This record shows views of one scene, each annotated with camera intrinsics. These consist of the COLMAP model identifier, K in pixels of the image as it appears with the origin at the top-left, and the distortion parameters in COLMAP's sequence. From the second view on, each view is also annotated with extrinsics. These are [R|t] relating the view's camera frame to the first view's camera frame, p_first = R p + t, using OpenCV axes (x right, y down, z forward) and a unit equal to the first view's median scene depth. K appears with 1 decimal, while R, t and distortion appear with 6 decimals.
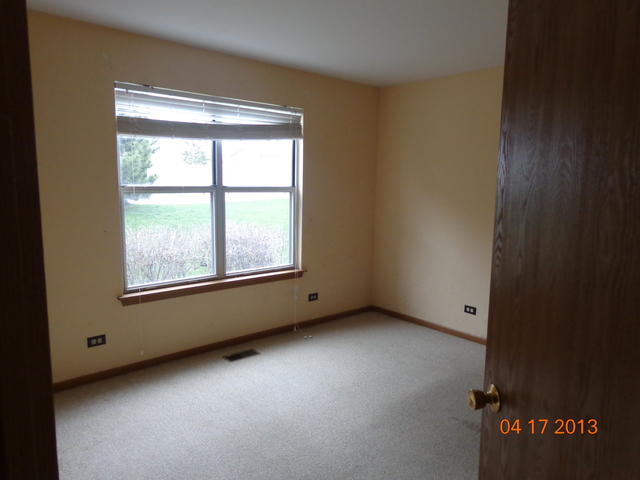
lens RADIAL K [[443.6, 0, 323.9], [0, 443.6, 239.7], [0, 0, 1]] dist [0.004018, 0.000152]
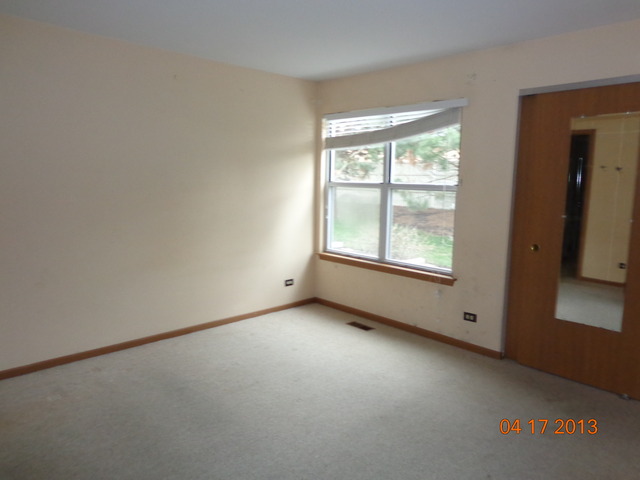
lens RADIAL K [[443.6, 0, 323.9], [0, 443.6, 239.7], [0, 0, 1]] dist [0.004018, 0.000152]
pose [[0.050072, 0.126619, -0.990687, 0.928946], [-0.138898, 0.983175, 0.118638, -0.089758], [0.989040, 0.131664, 0.066817, 0.779319]]
